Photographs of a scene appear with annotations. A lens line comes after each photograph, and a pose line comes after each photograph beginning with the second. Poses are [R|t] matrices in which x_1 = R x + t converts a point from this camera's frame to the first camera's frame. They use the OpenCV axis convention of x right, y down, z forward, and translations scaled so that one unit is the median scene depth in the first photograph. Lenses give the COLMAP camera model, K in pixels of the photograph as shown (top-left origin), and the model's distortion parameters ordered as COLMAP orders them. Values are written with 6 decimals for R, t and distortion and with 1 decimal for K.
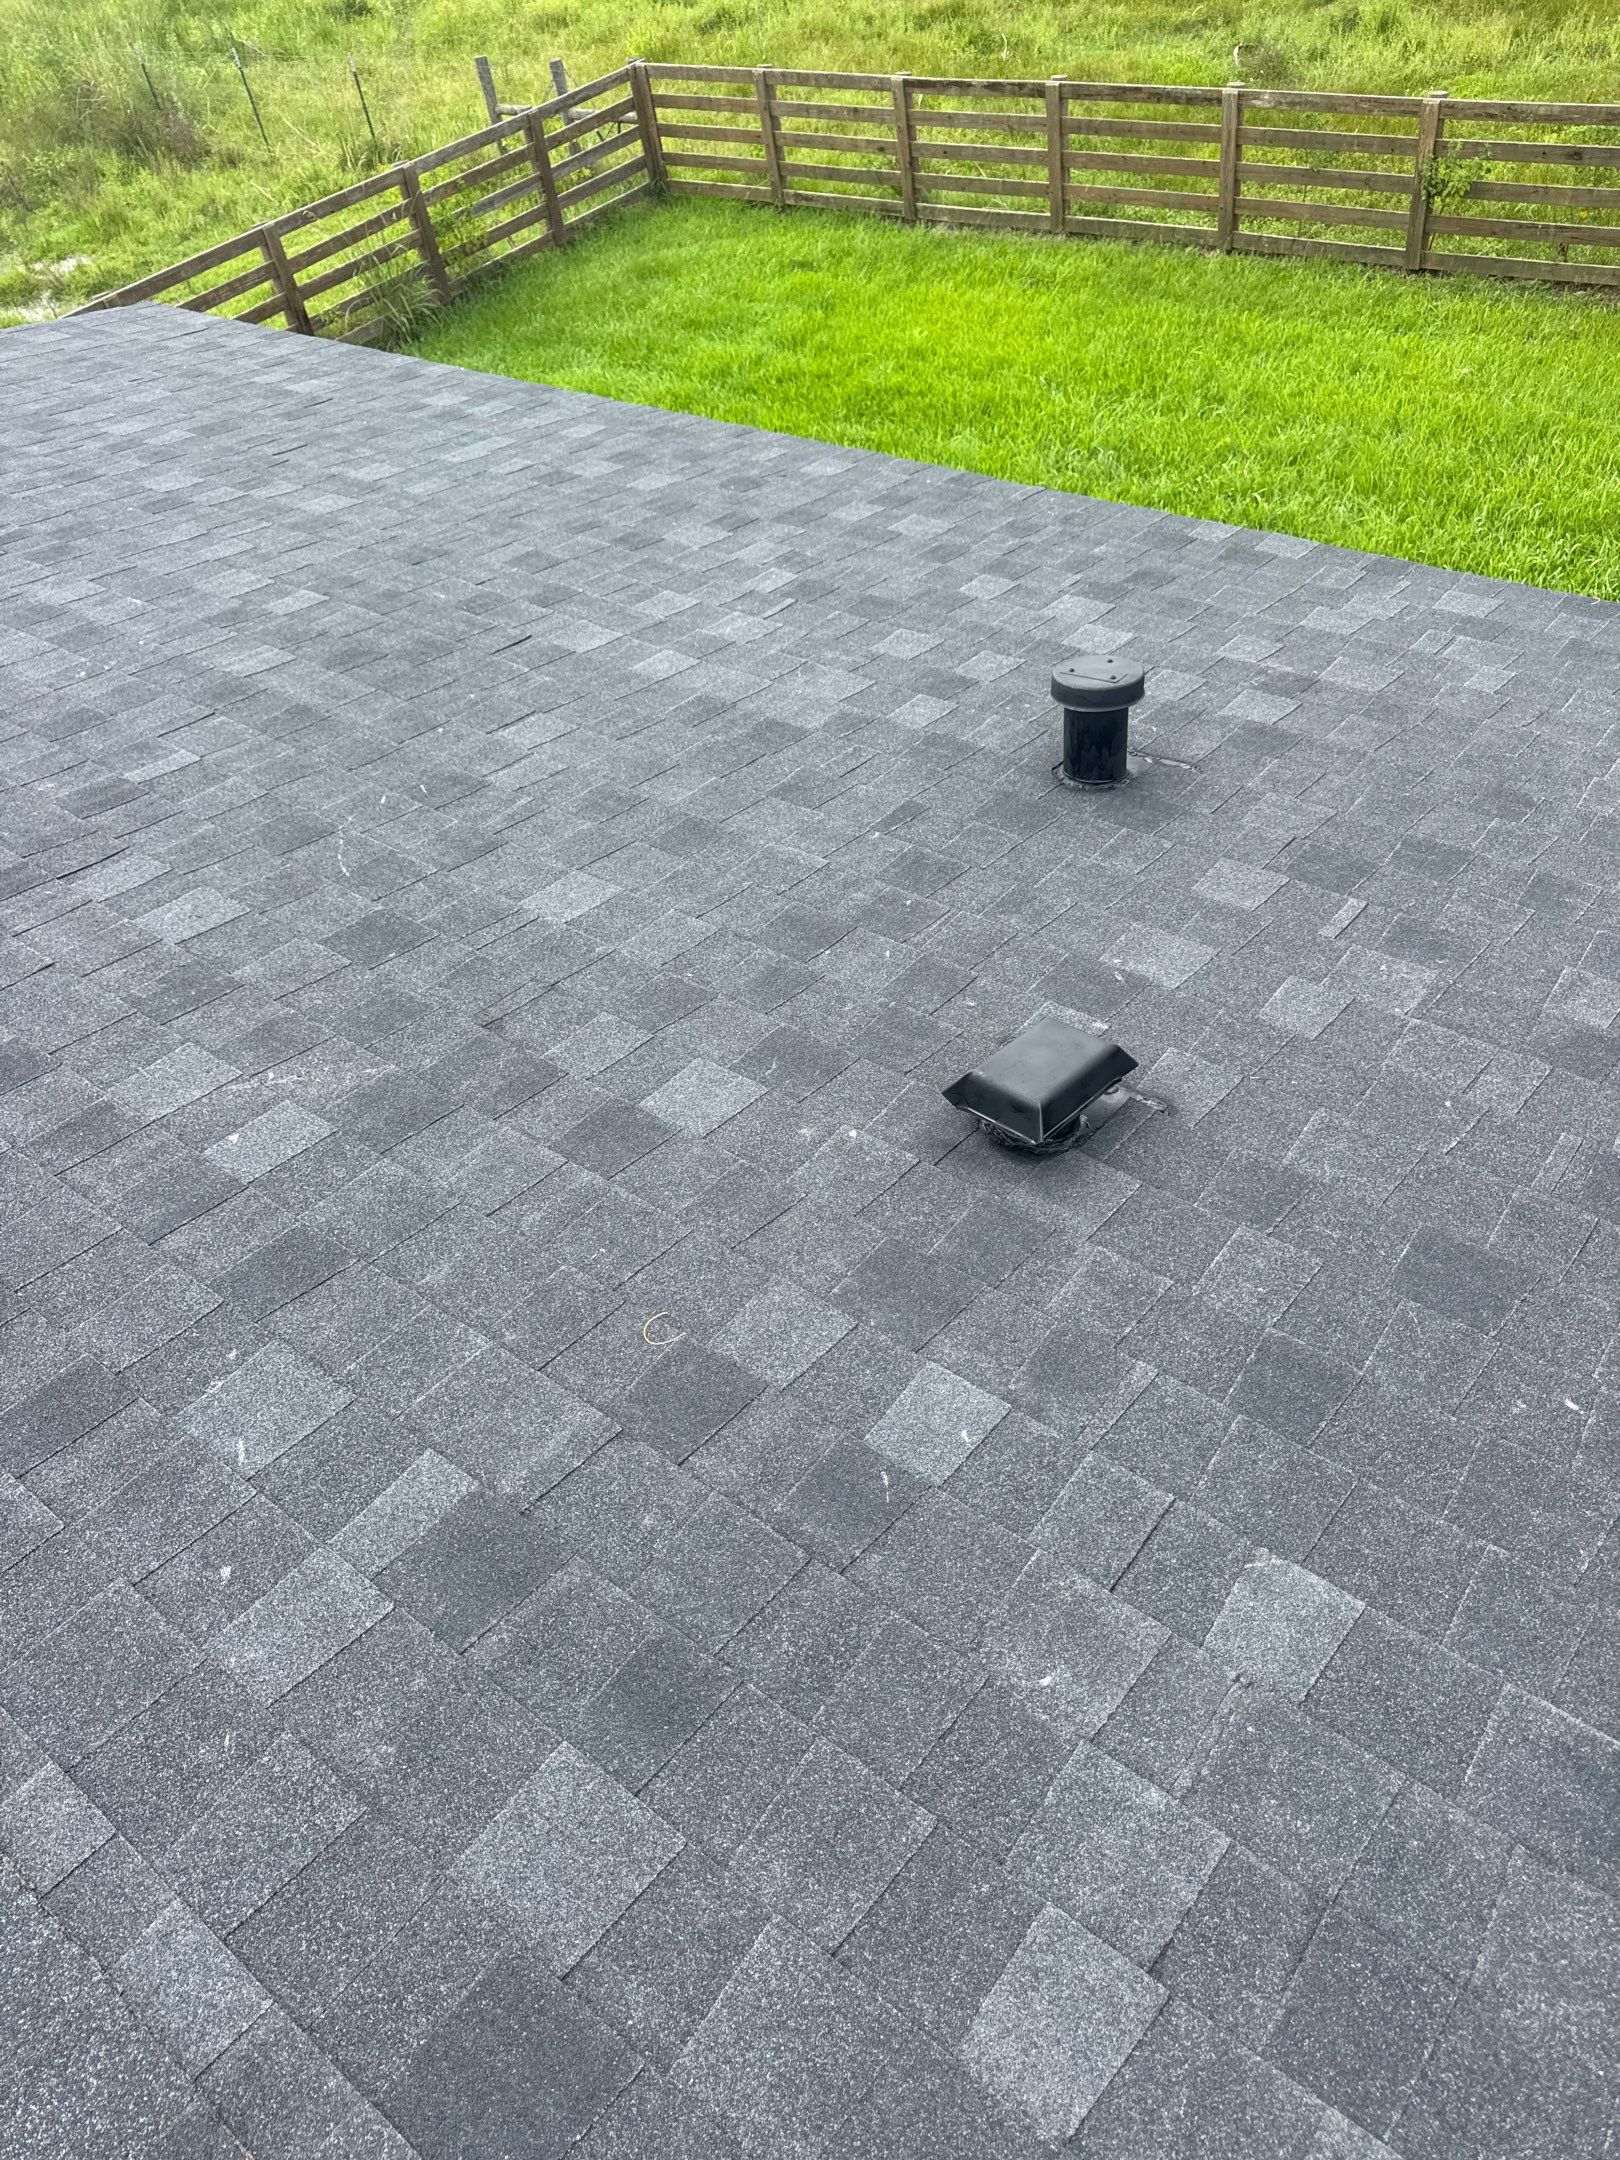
lens RADIAL K [[1502.6, 0, 810.0], [0, 1502.6, 1080.0], [0, 0, 1]] dist [0.057107, -0.080583]
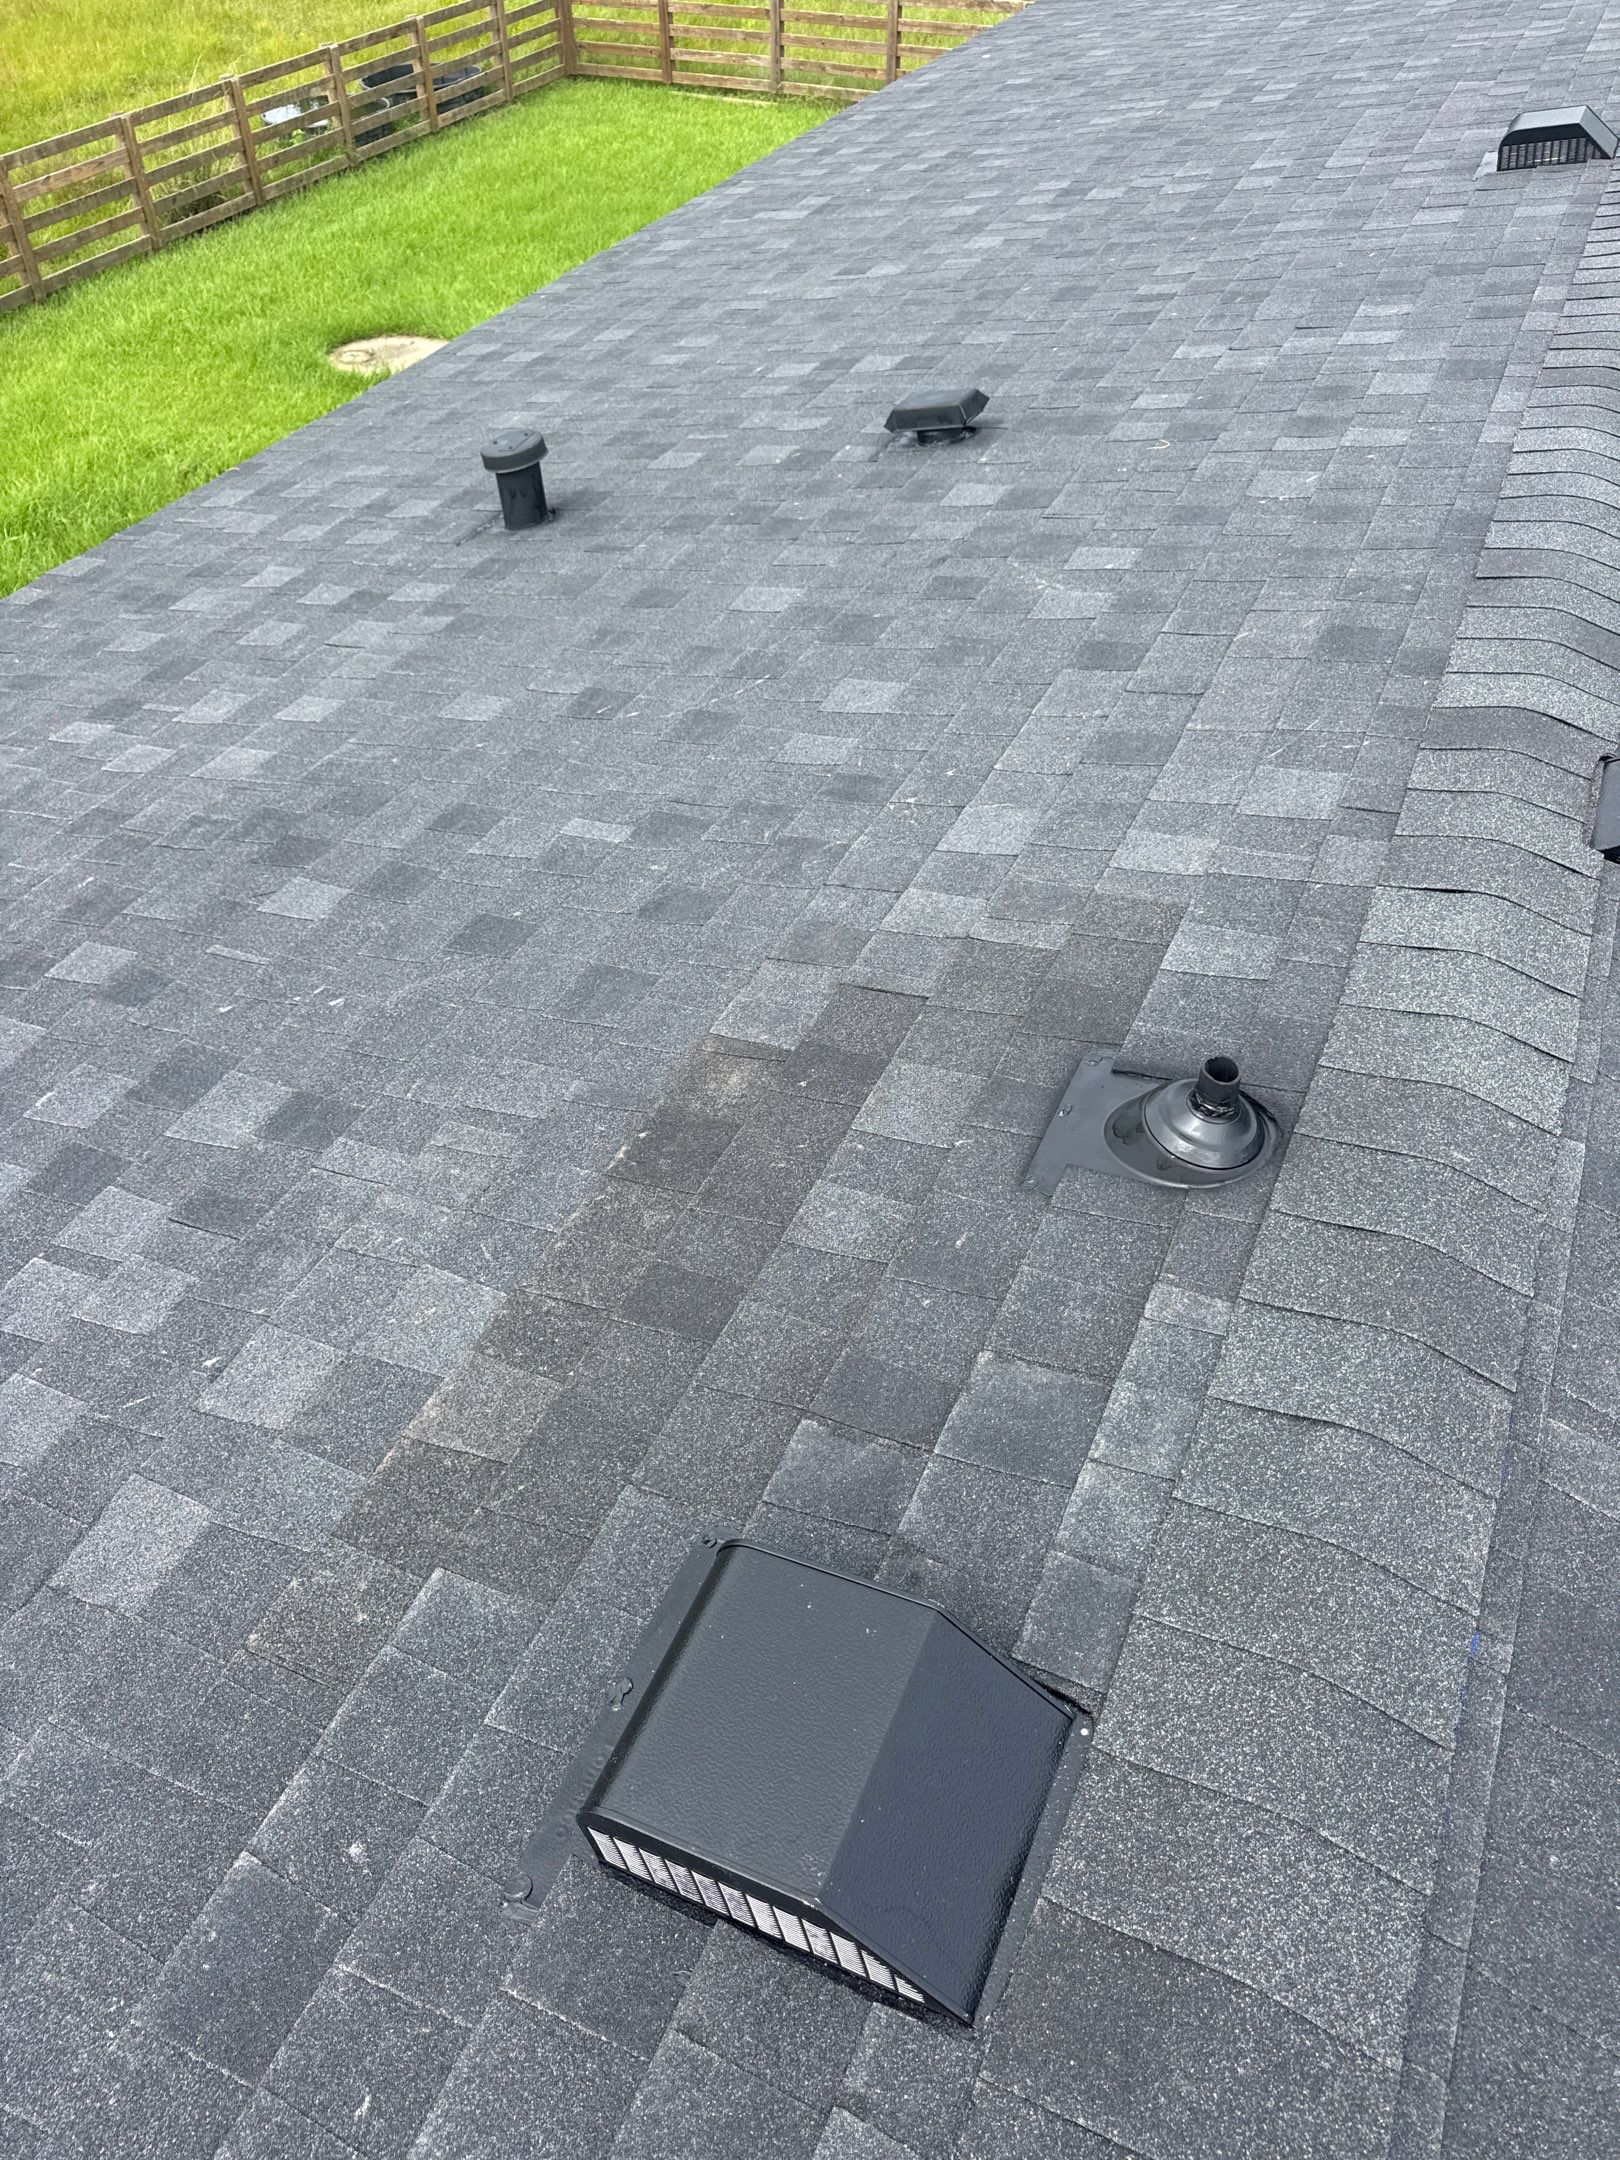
lens RADIAL K [[1502.6, 0, 810.0], [0, 1502.6, 1080.0], [0, 0, 1]] dist [0.057107, -0.080583]
pose [[-0.210816, -0.590378, 0.779108, -0.972953], [0.727253, 0.437853, 0.528572, -0.409151], [-0.653192, 0.678040, 0.337048, 0.553484]]
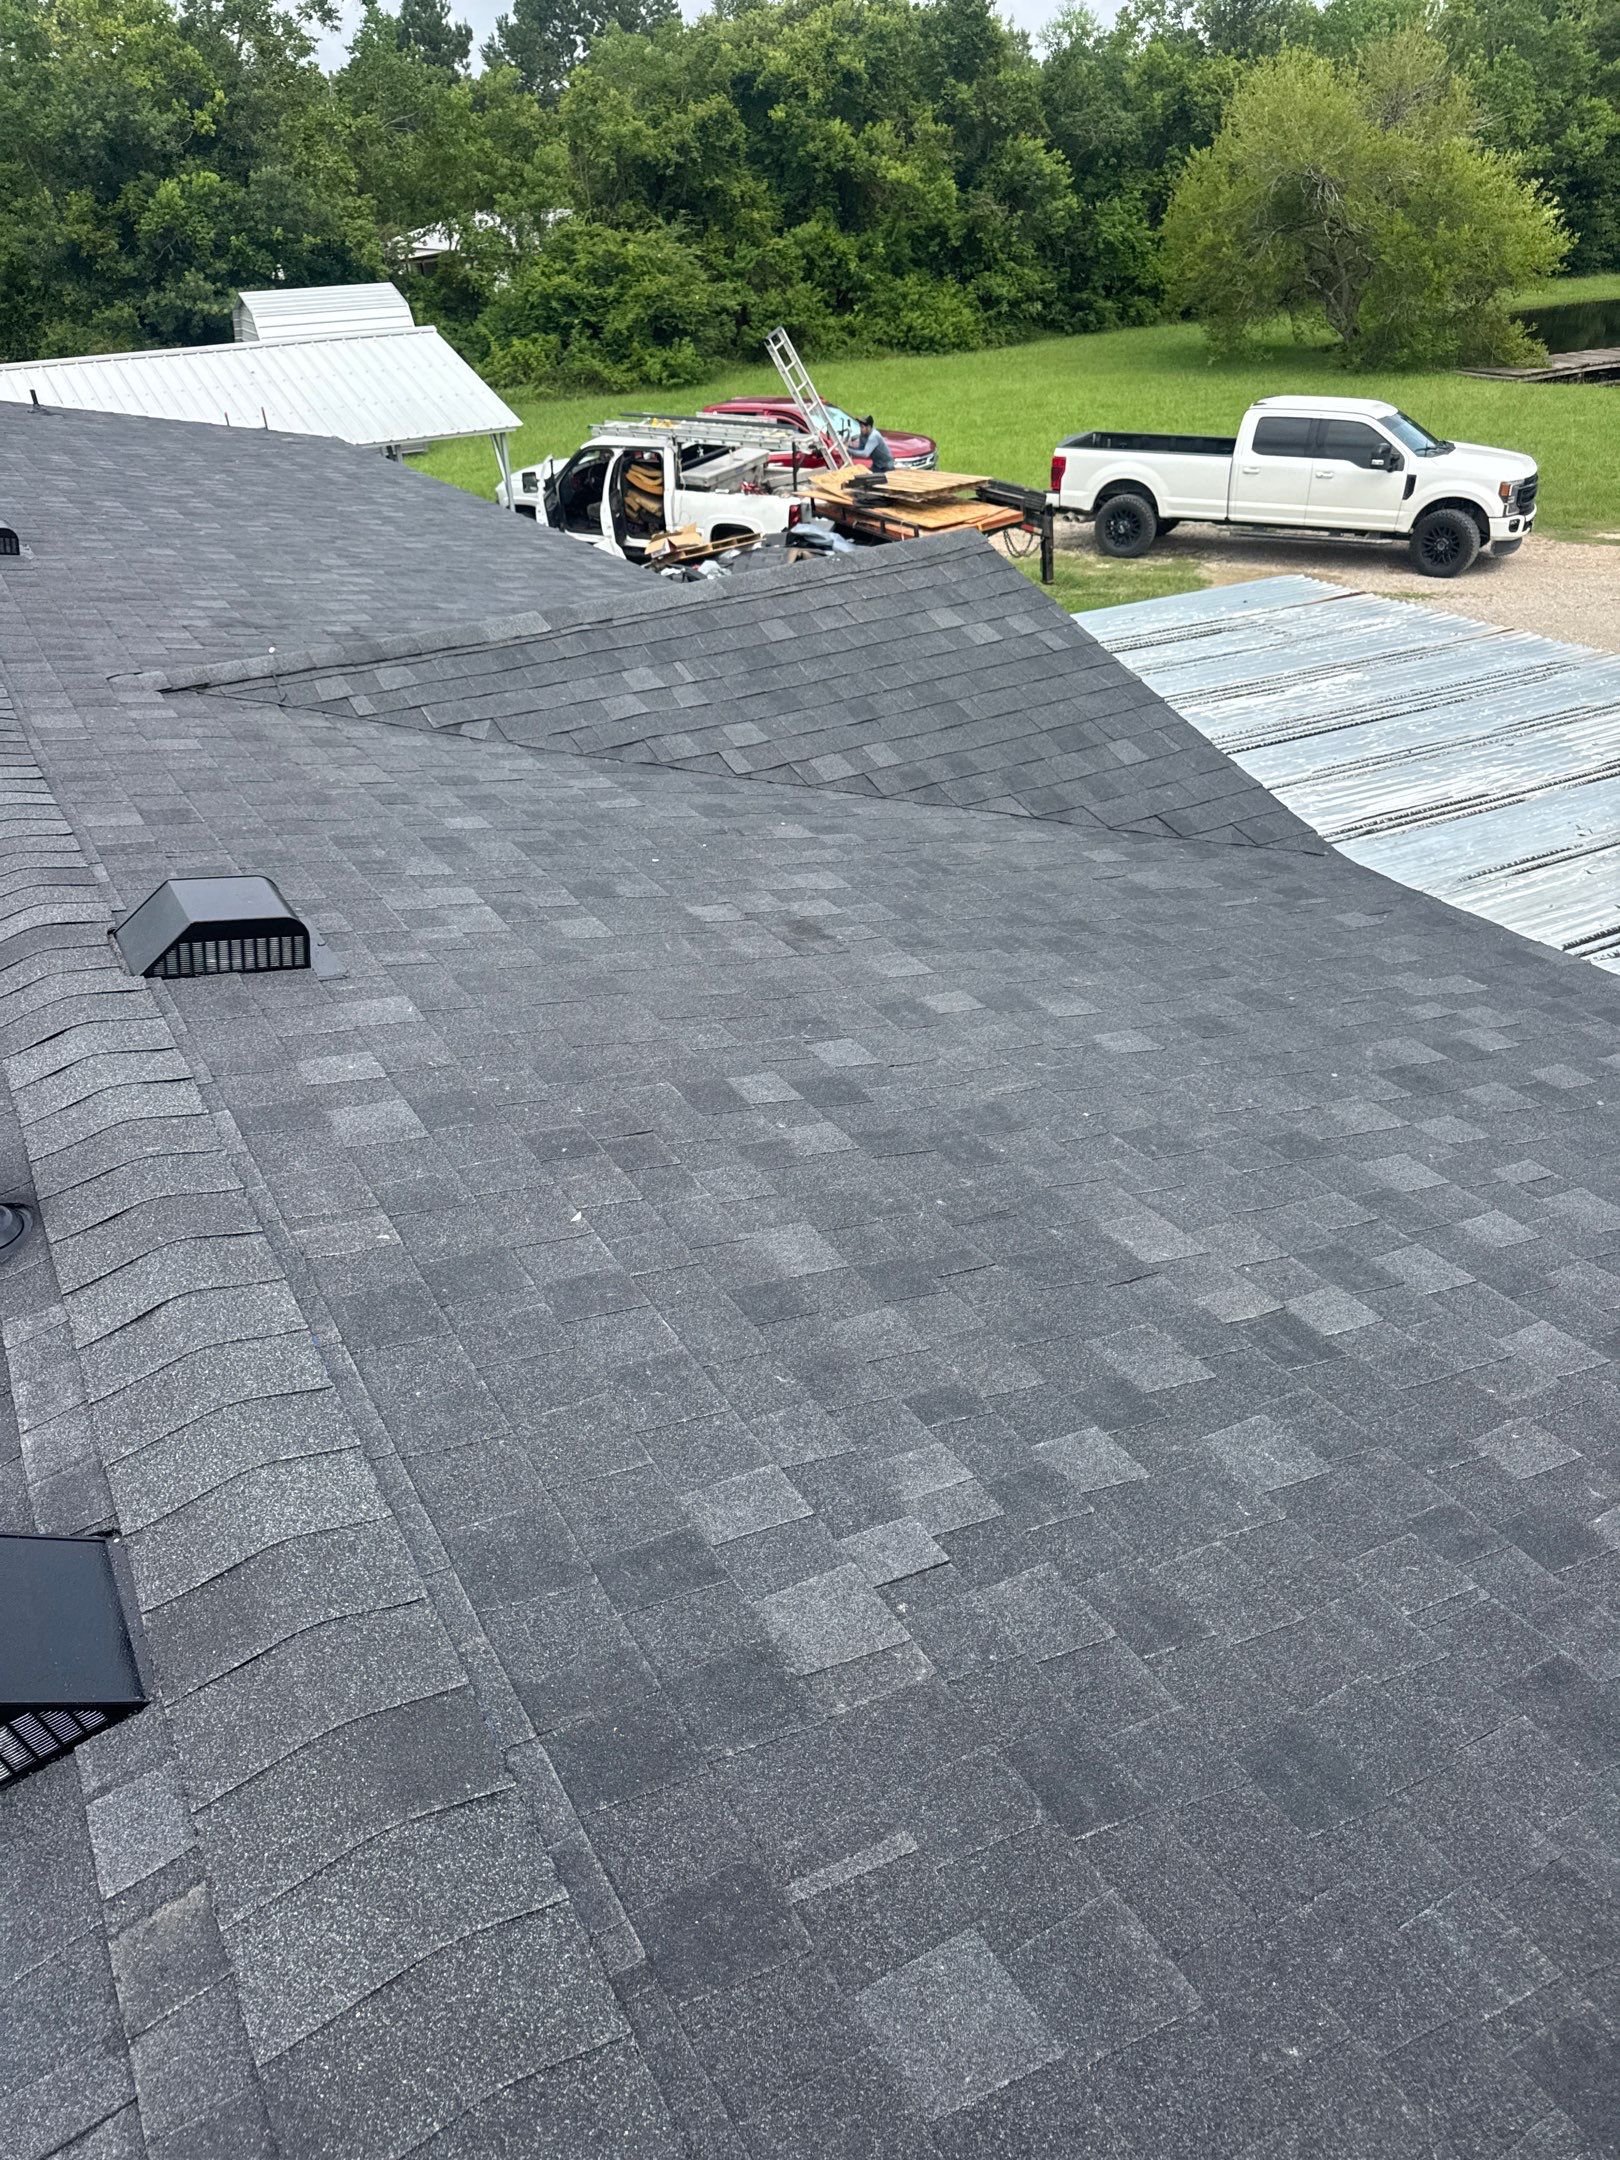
lens RADIAL K [[1512.8, 0, 777.9], [0, 1512.8, 1089.2], [0, 0, 1]] dist [0.072409, -0.111099]
pose [[-0.906219, -0.063629, 0.417993, -1.175896], [0.390736, 0.251658, 0.885434, -0.488388], [-0.161531, 0.965722, -0.203195, 0.657206]]
